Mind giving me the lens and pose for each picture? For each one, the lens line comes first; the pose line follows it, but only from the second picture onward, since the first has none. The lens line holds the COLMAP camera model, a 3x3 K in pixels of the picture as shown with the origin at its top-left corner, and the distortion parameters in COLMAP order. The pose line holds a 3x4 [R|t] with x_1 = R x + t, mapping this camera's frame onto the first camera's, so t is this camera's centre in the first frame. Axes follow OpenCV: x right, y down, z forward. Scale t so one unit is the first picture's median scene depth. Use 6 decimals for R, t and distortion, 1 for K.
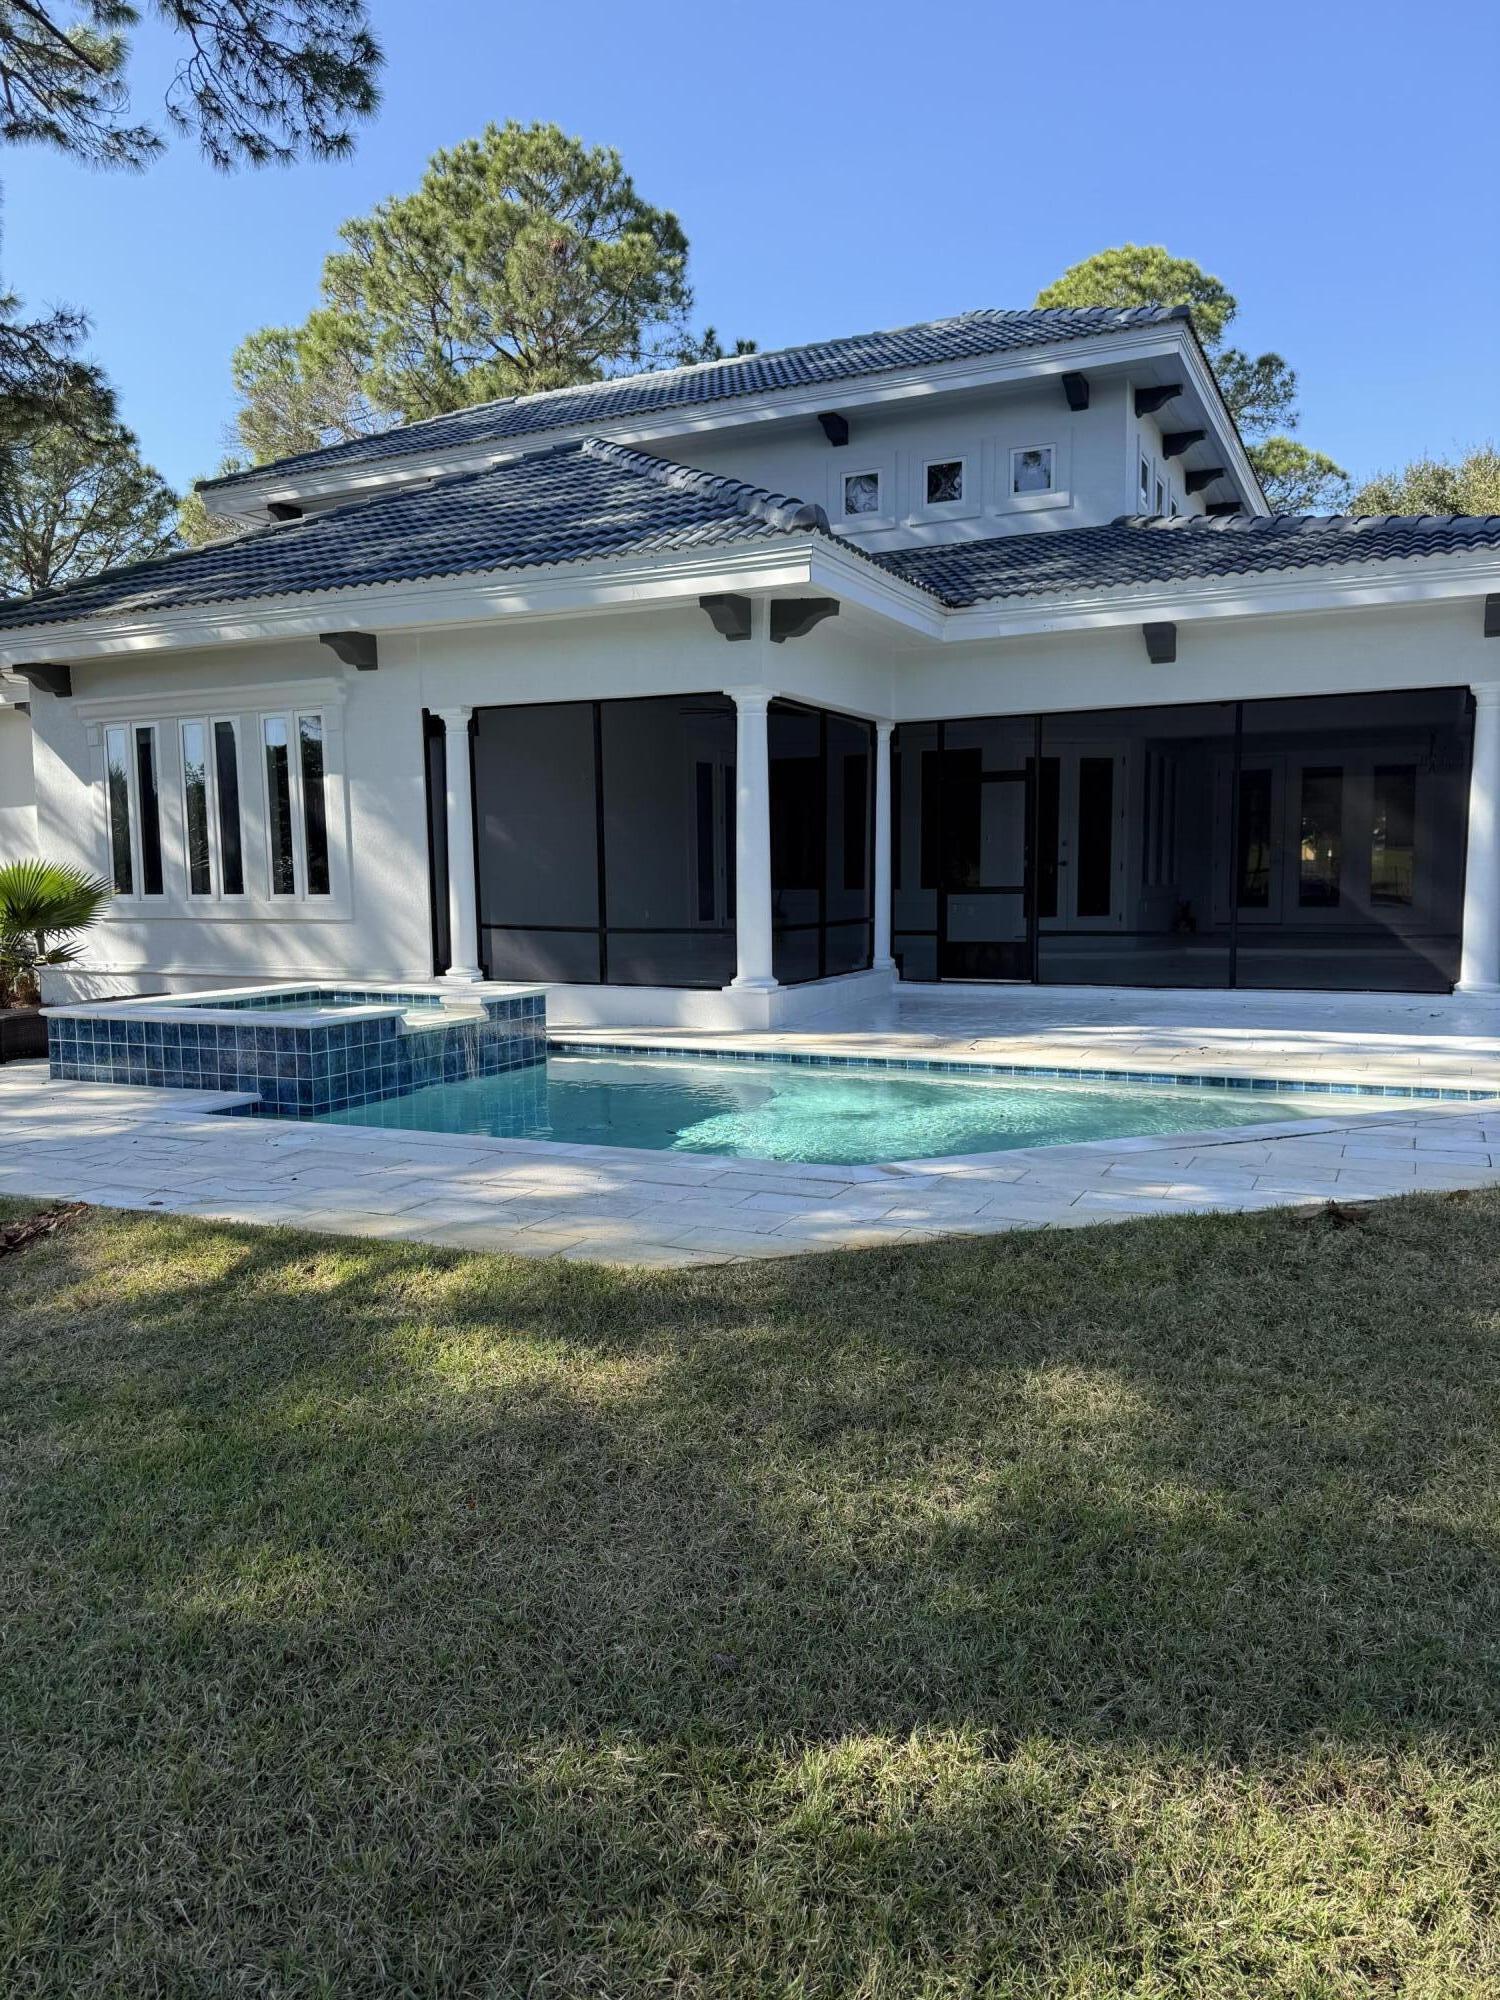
lens RADIAL K [[1360.0, 0, 749.5], [0, 1360.0, 1008.3], [0, 0, 1]] dist [0.051932, -0.031234]
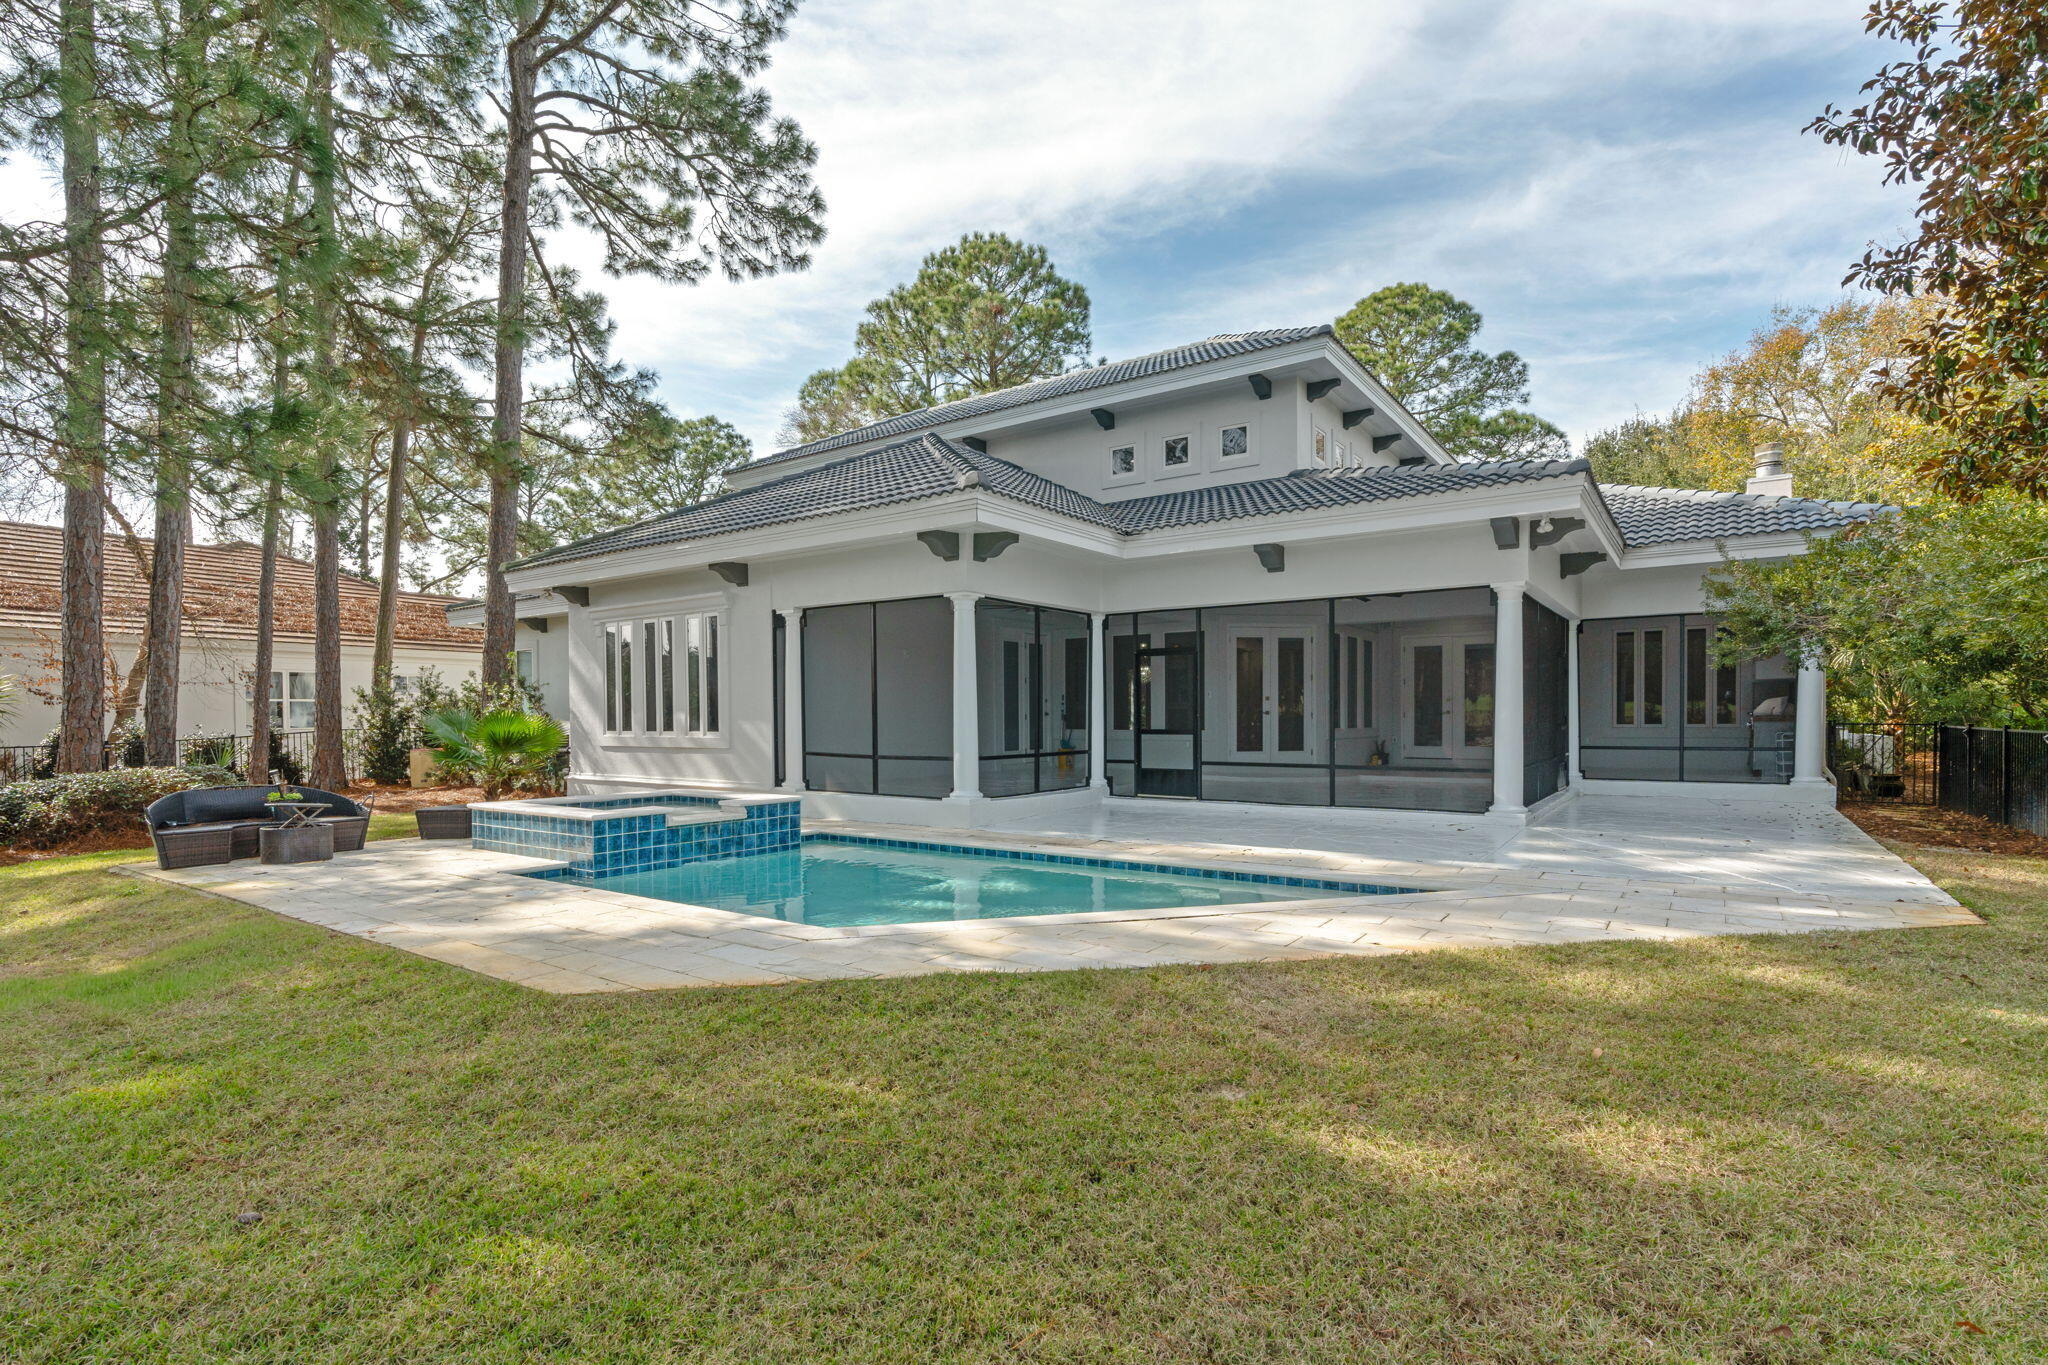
lens RADIAL K [[950.9, 0, 1038.2], [0, 950.9, 733.9], [0, 0, 1]] dist [0.001197, 0.000672]
pose [[0.987419, 0.009140, -0.157862, 0.153618], [-0.021789, 0.996670, -0.078581, -0.004026], [0.156618, 0.081032, 0.984330, 0.014582]]
